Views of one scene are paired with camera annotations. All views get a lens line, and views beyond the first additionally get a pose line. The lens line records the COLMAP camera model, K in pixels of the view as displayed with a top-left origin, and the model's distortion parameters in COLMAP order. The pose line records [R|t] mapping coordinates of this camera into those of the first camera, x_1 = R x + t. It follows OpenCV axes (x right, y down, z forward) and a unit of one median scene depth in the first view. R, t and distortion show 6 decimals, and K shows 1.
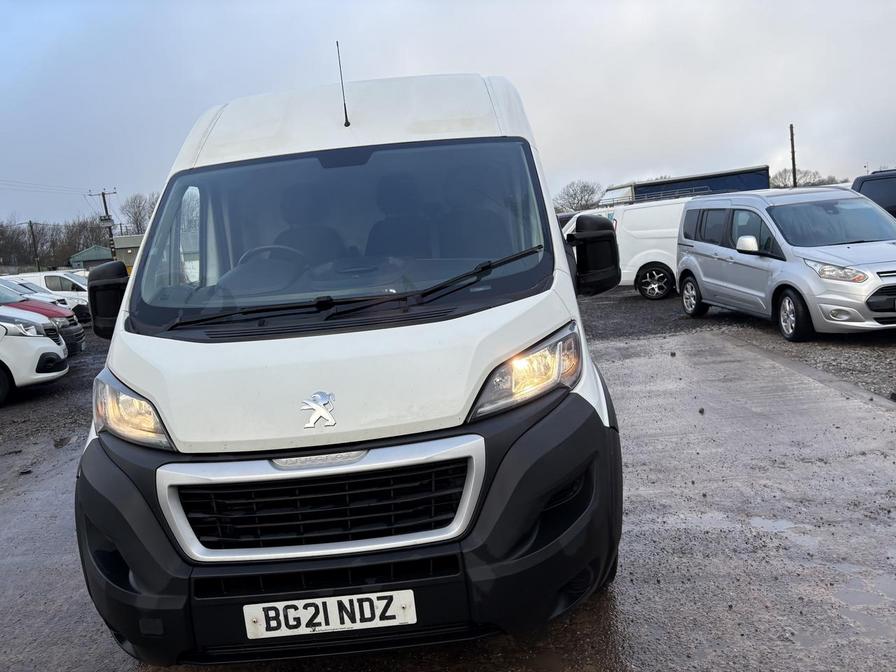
lens RADIAL K [[683.5, 0, 447.2], [0, 683.5, 283.9], [0, 0, 1]] dist [0.087289, -0.076115]
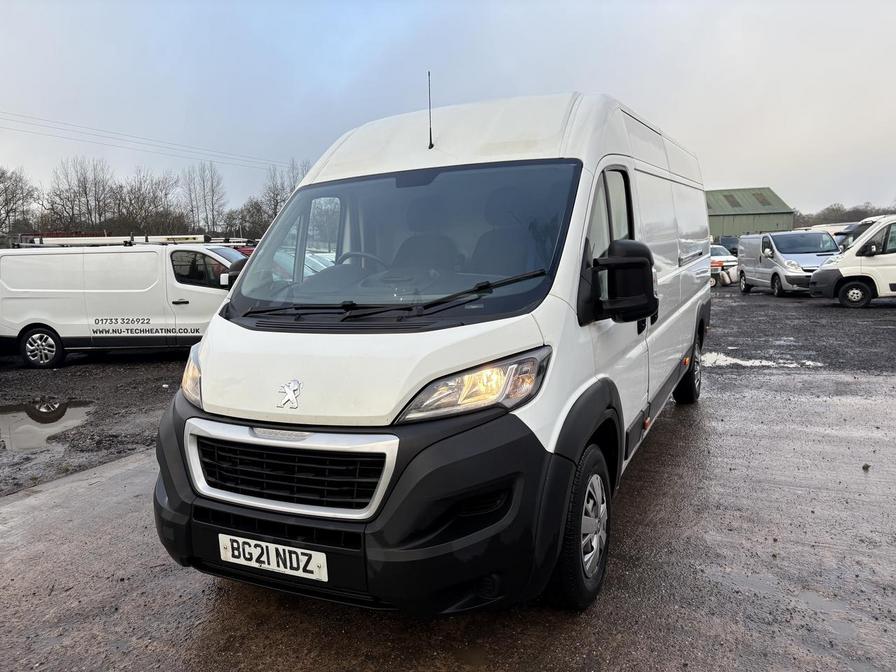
lens RADIAL K [[683.5, 0, 447.2], [0, 683.5, 283.9], [0, 0, 1]] dist [0.087289, -0.076115]
pose [[0.899693, 0.078049, -0.429489, 0.598771], [-0.071072, 0.996948, 0.032288, -0.076302], [0.430699, 0.001476, 0.902494, 0.006120]]
